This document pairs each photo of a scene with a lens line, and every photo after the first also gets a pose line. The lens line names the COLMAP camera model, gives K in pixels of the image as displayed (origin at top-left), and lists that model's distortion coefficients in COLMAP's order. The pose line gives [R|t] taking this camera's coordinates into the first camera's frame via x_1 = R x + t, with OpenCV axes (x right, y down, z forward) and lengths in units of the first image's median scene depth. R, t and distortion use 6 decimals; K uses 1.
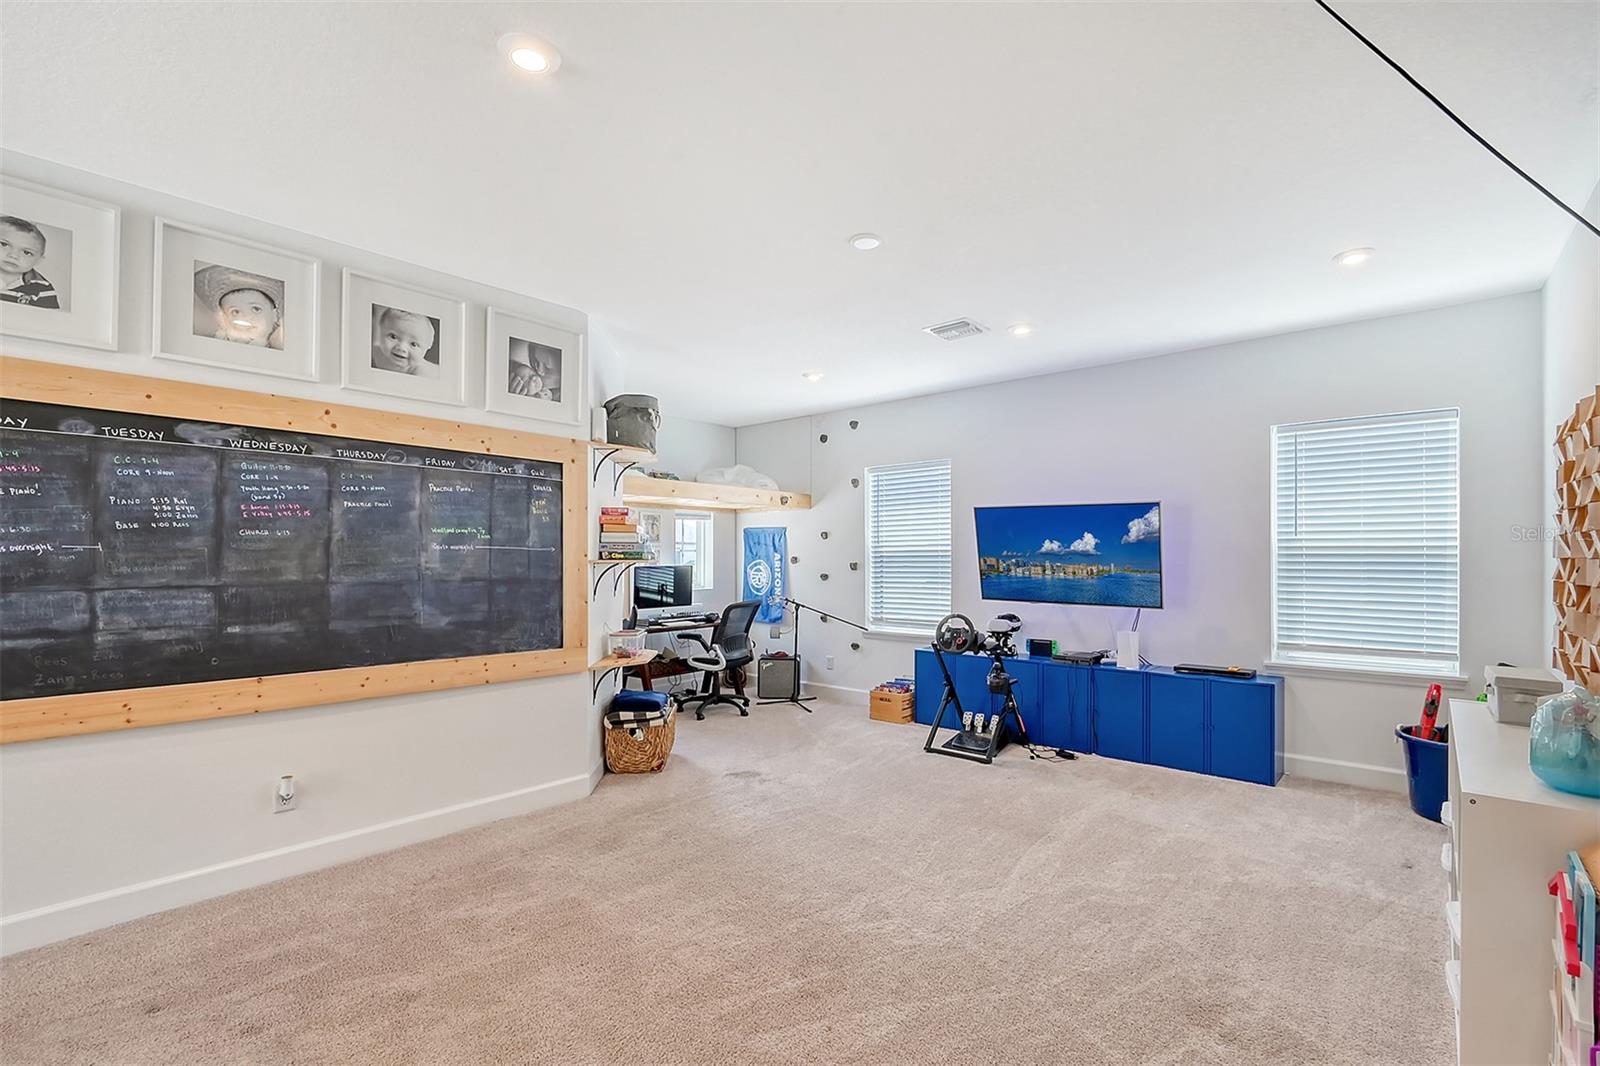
lens RADIAL K [[700.3, 0, 800.0], [0, 700.3, 533.0], [0, 0, 1]] dist [0.002081, -0.000226]
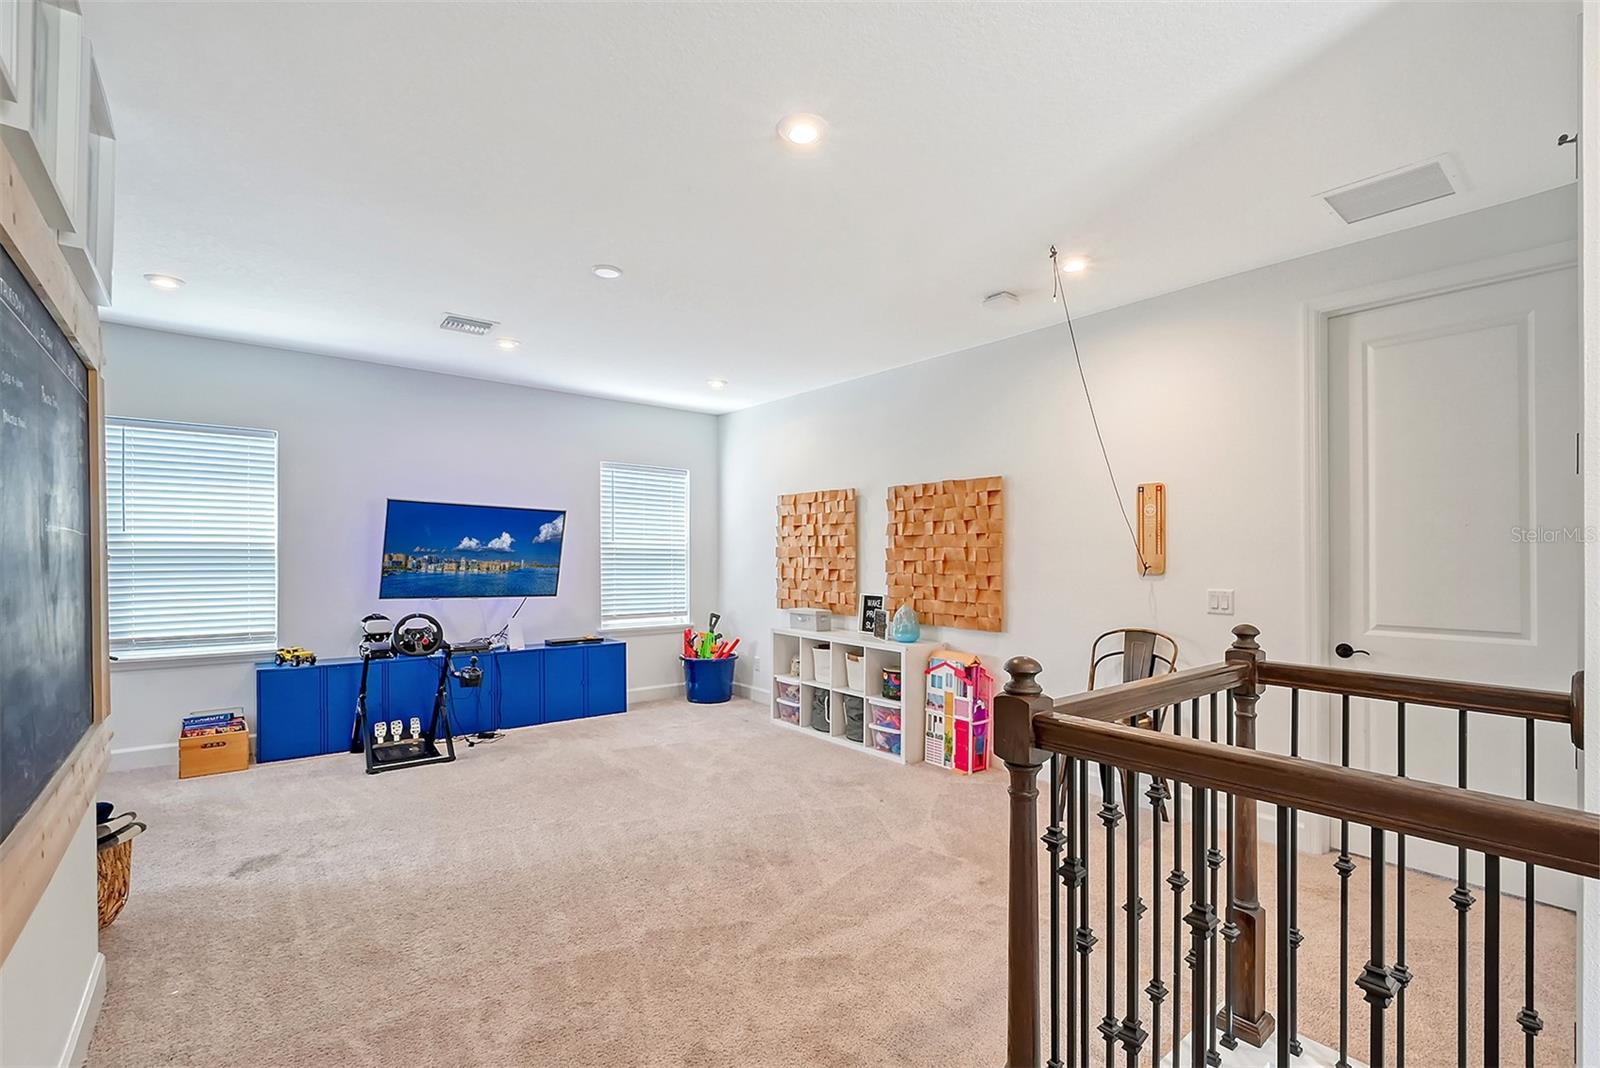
lens RADIAL K [[715.6, 0, 804.0], [0, 715.6, 512.4], [0, 0, 1]] dist [0.001349, -0.000007]
pose [[0.182999, 0.066031, 0.980893, -0.638940], [-0.039461, 0.997431, -0.059782, 0.017241], [-0.982321, -0.027767, 0.185135, 0.317798]]
